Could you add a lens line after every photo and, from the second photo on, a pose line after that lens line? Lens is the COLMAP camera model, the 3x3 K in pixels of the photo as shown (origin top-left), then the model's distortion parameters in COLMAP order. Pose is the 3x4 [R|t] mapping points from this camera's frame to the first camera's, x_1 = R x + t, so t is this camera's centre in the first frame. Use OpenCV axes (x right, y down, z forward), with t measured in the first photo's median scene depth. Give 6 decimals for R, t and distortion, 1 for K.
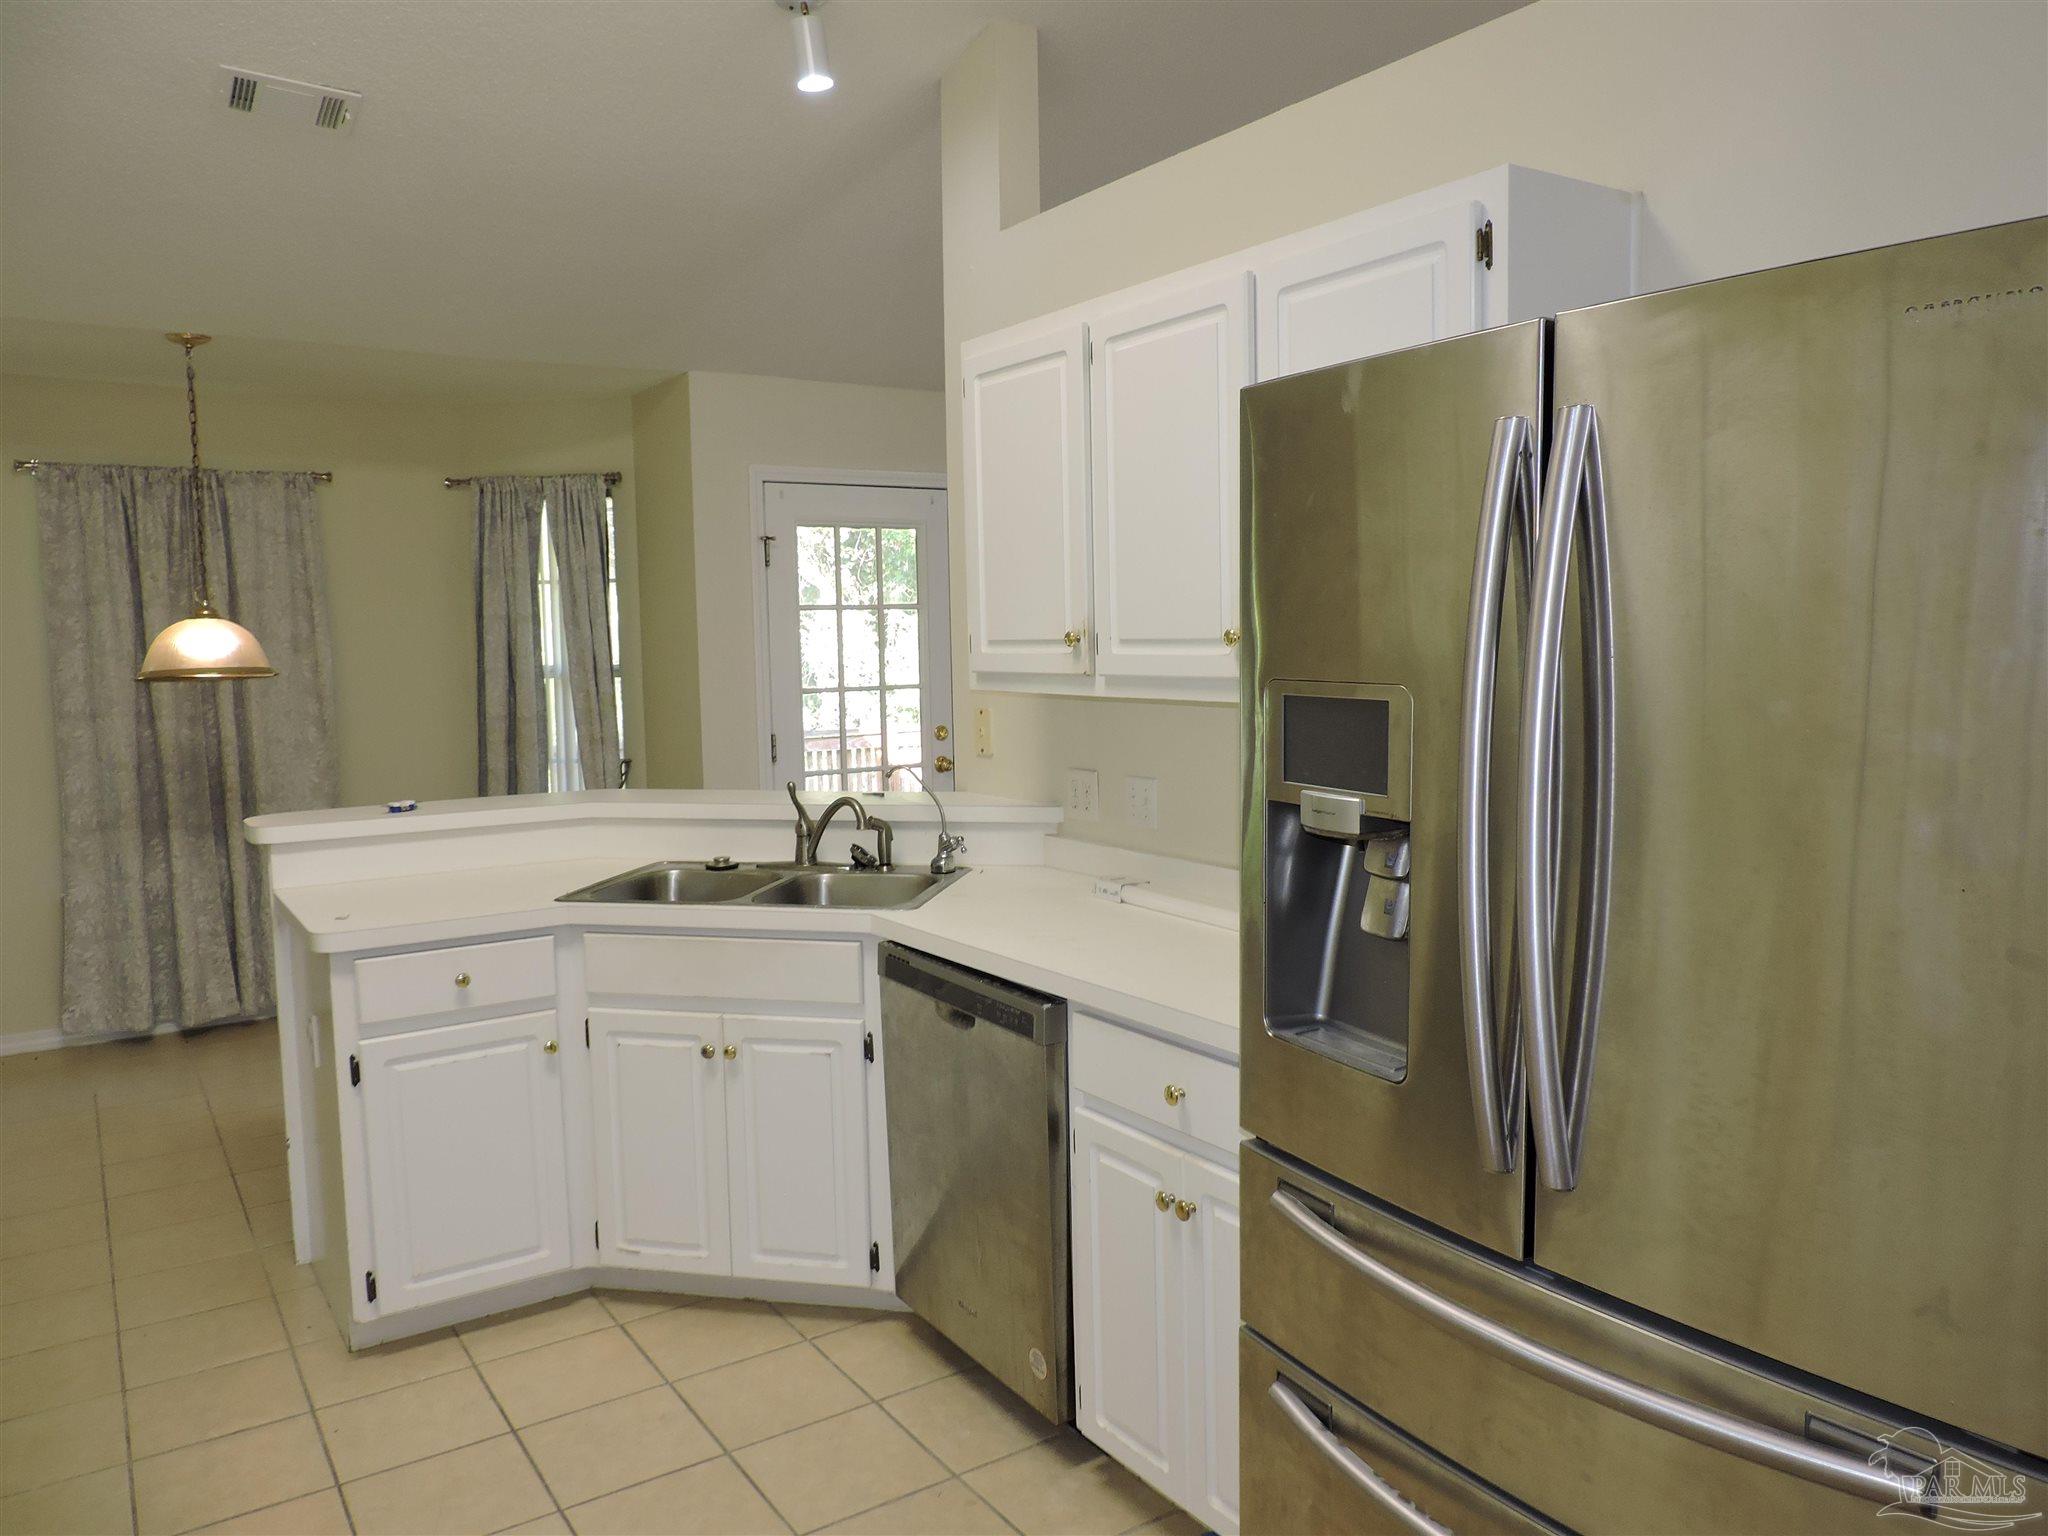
lens RADIAL K [[1455.1, 0, 1040.6], [0, 1455.1, 761.2], [0, 0, 1]] dist [-0.031013, 0.007584]
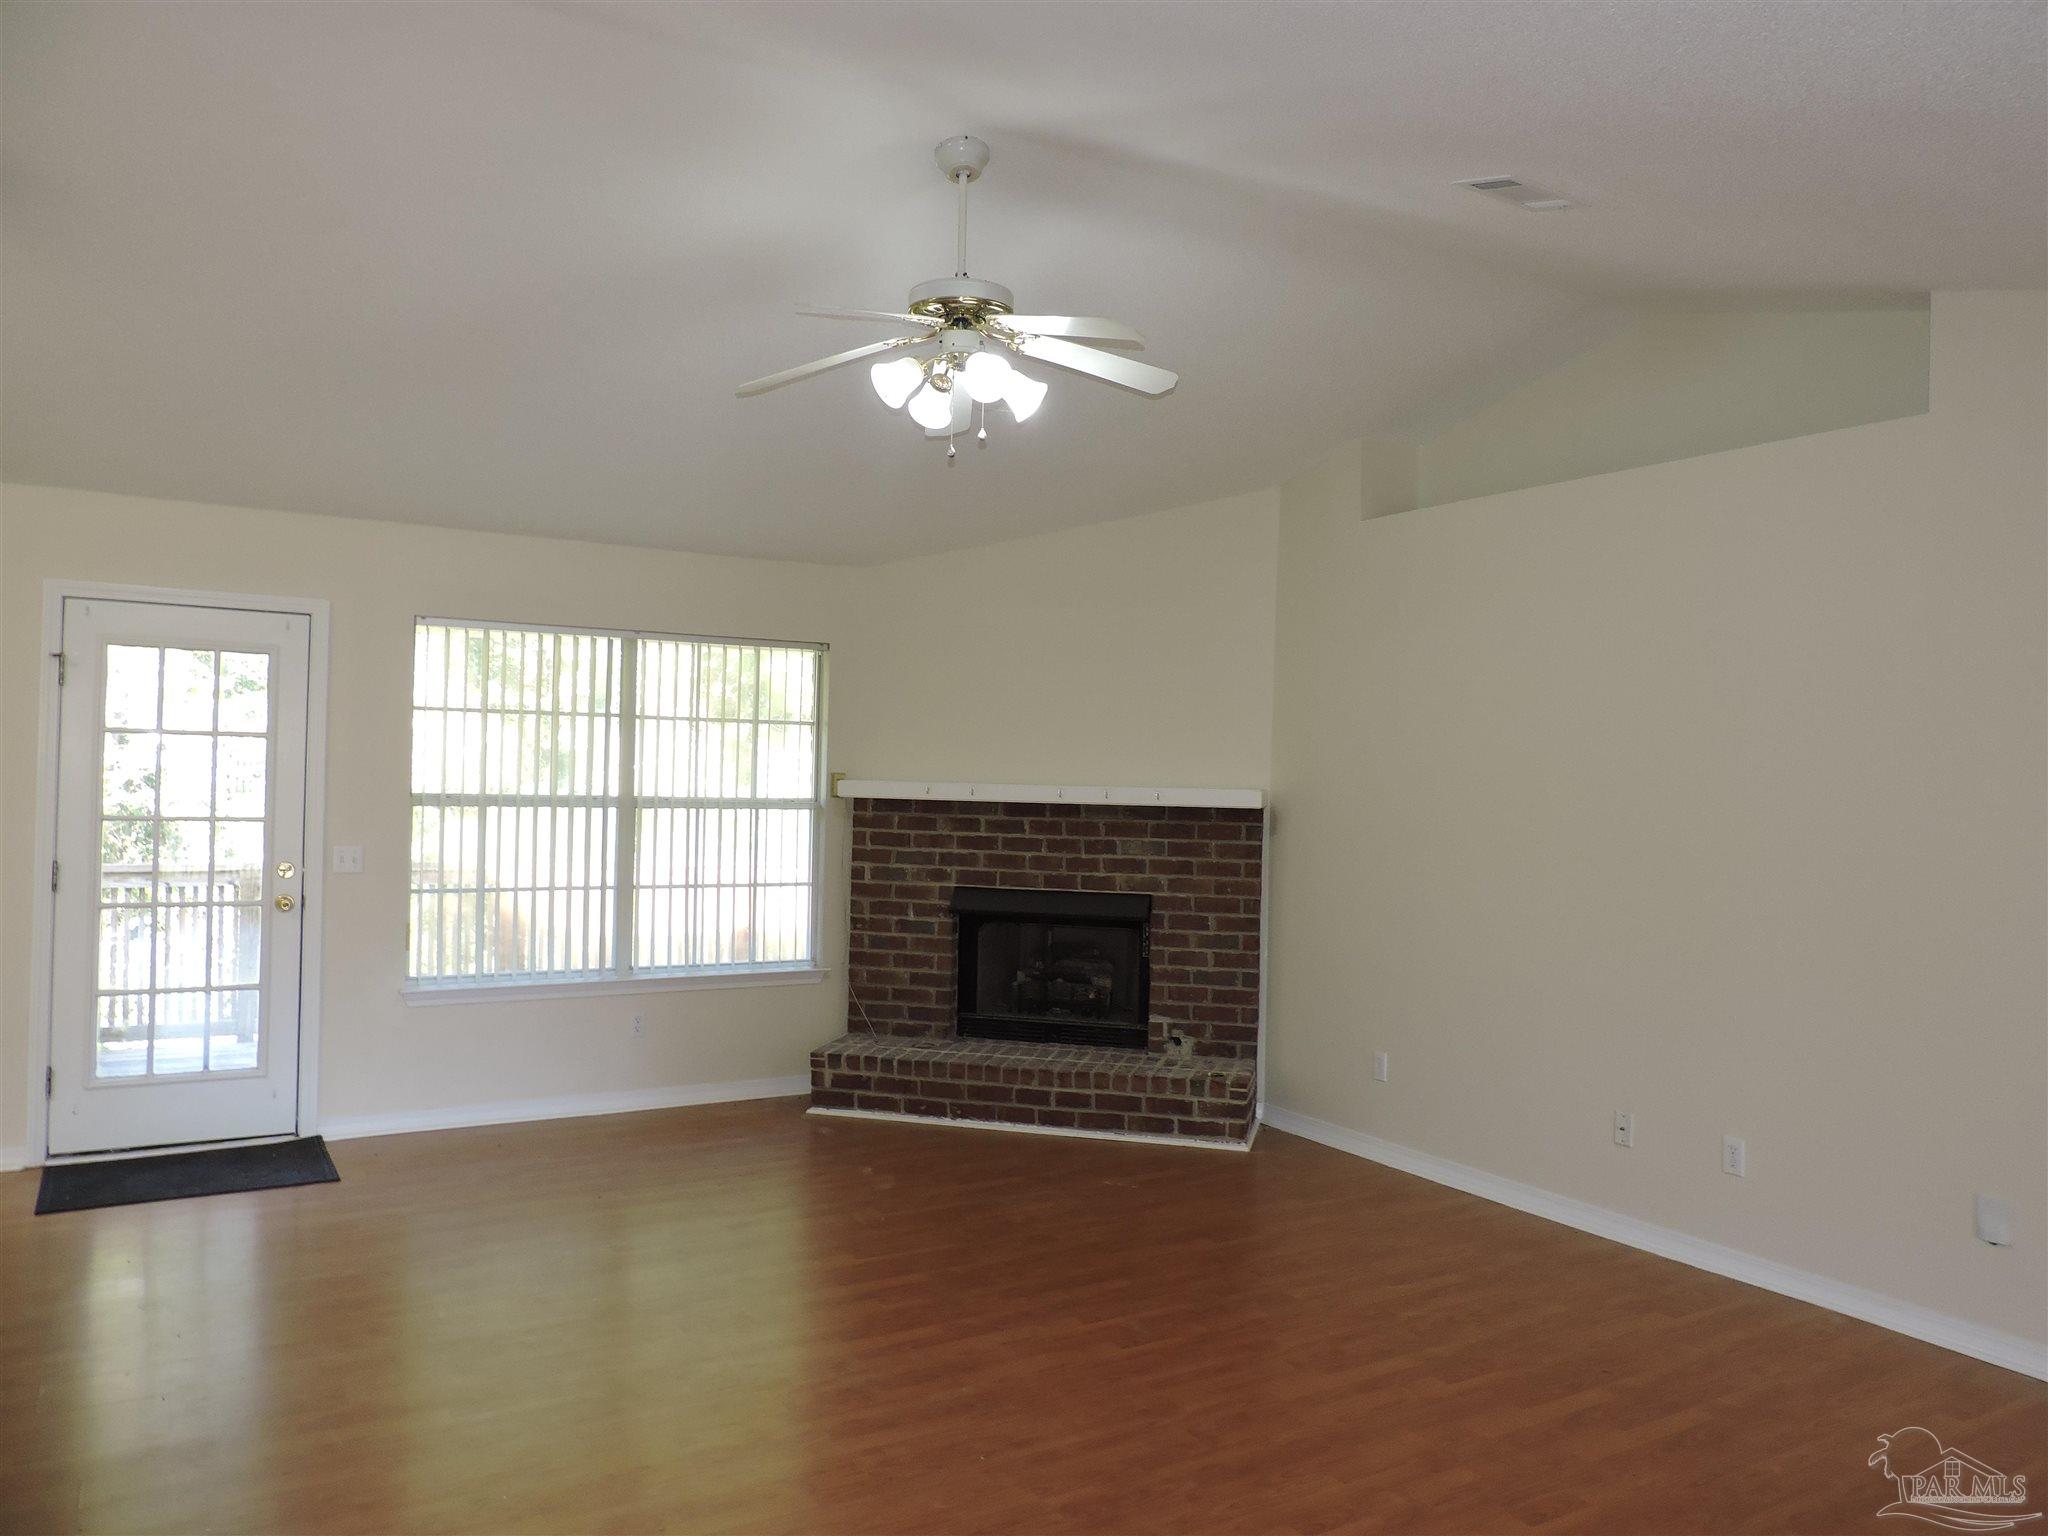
lens RADIAL K [[1446.3, 0, 1024.0], [0, 1446.3, 768.0], [0, 0, 1]] dist [-0.038335, 0.009290]
pose [[0.996558, 0.045100, -0.069560, 0.503445], [-0.051521, 0.994289, -0.093466, -0.025126], [0.064947, 0.096728, 0.993190, 0.118564]]
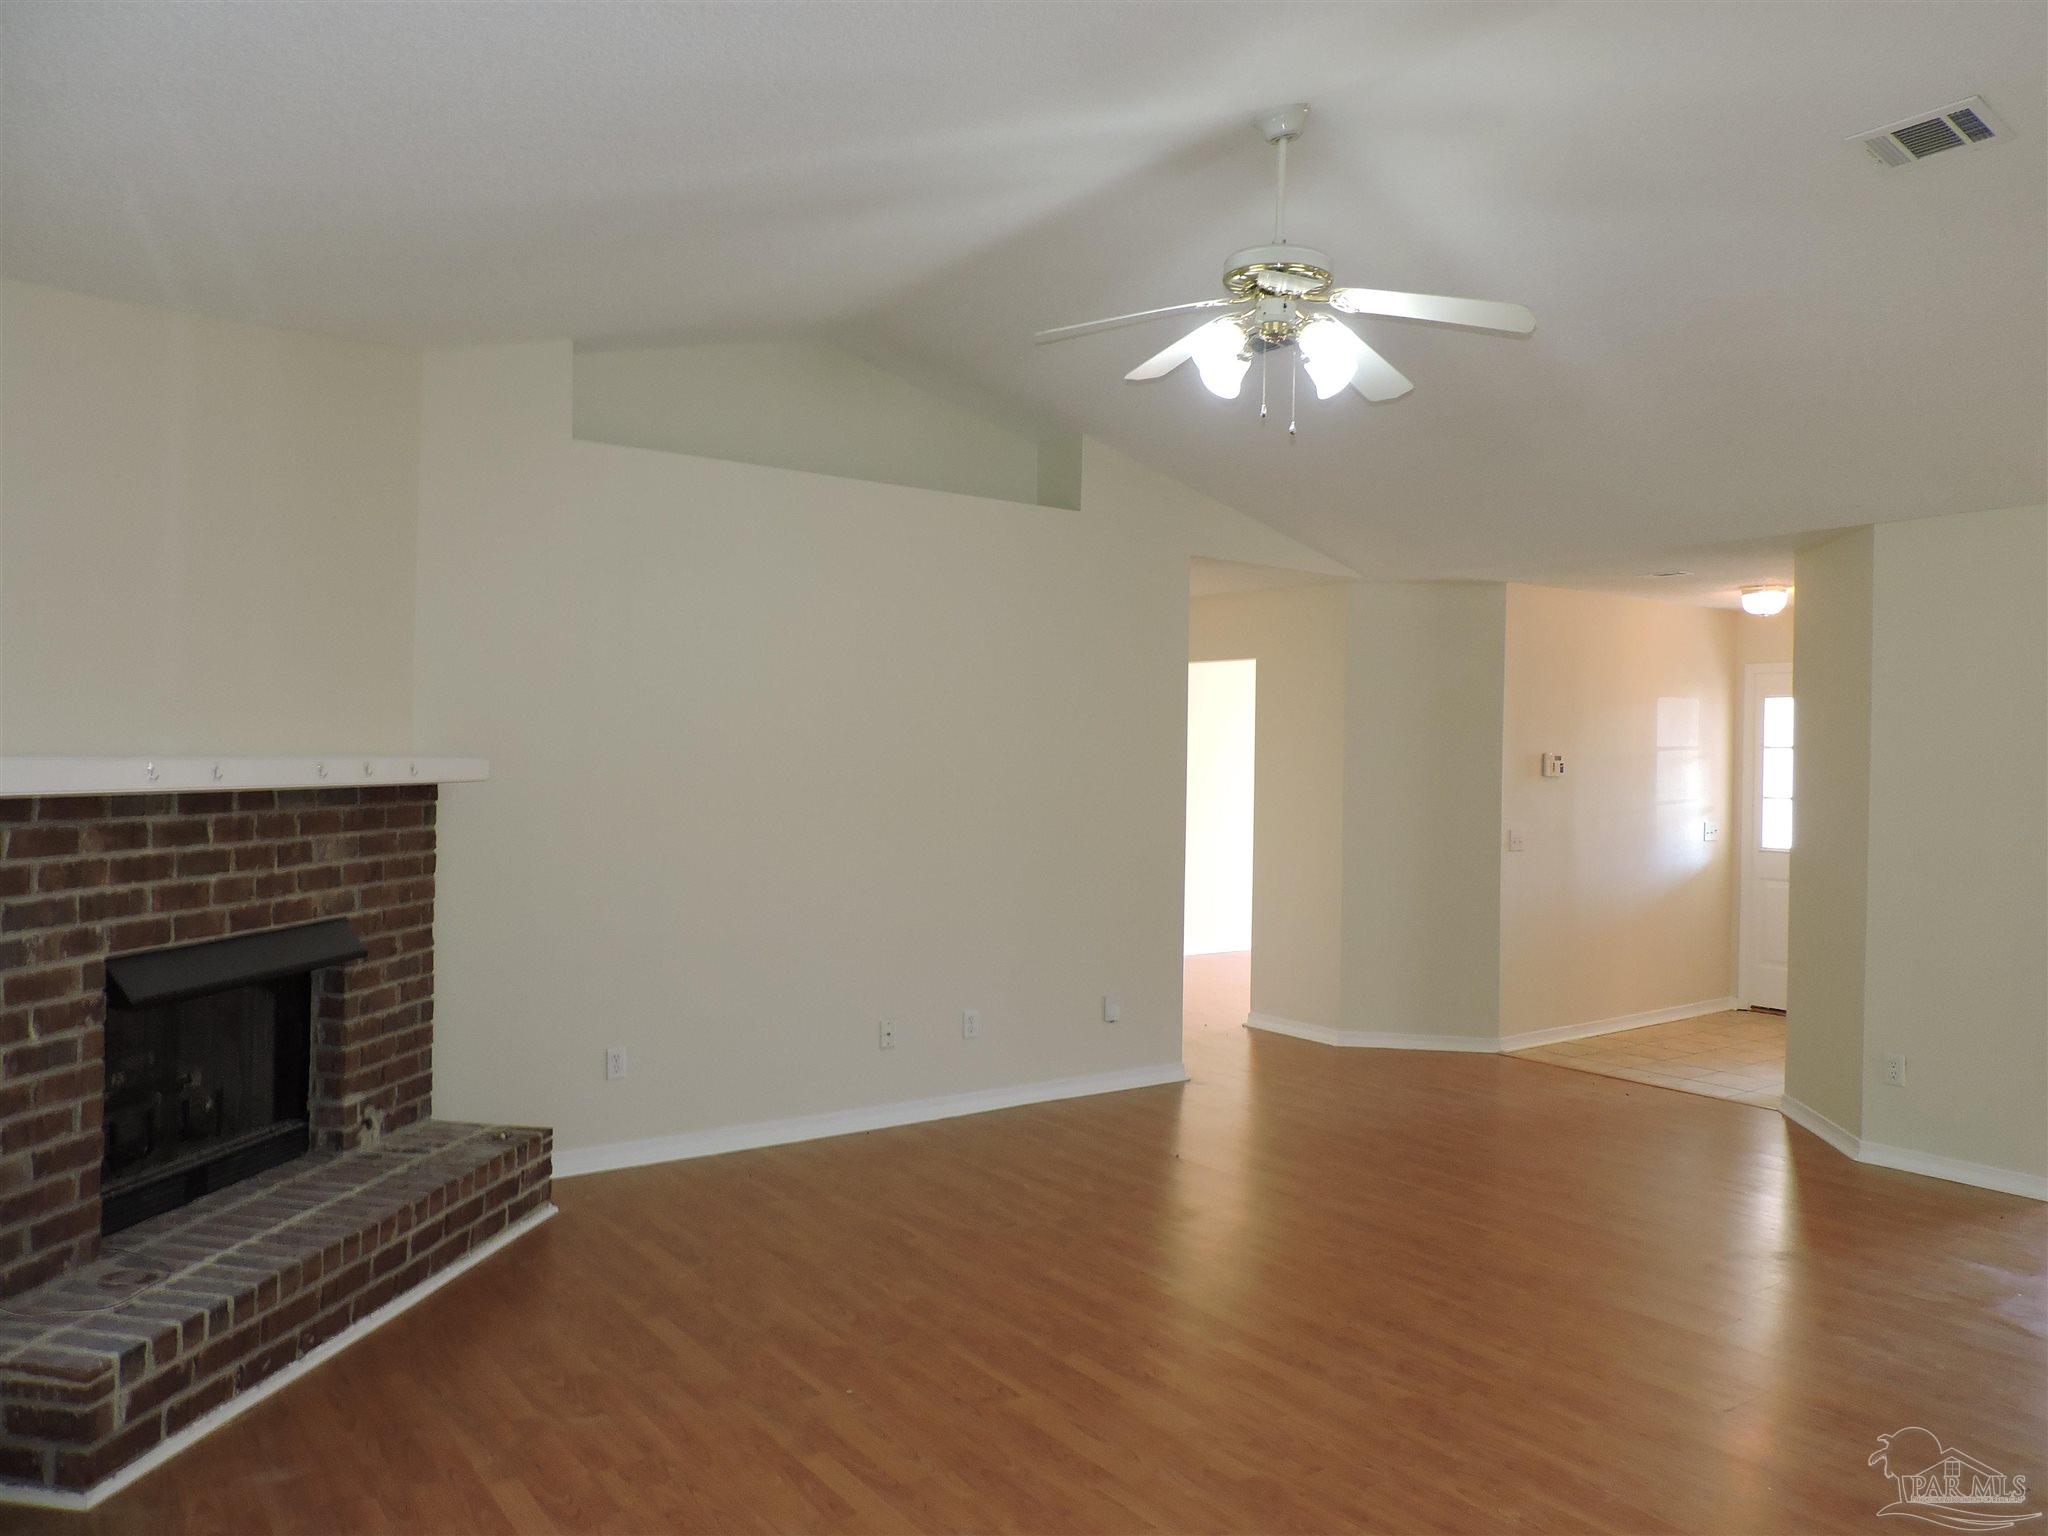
lens RADIAL K [[1455.1, 0, 1040.6], [0, 1455.1, 761.2], [0, 0, 1]] dist [-0.031013, 0.007584]
pose [[-0.028587, 0.018071, 0.999428, -0.237848], [0.074155, 0.997120, -0.015908, -0.079909], [-0.996837, 0.073657, -0.029844, 0.914033]]
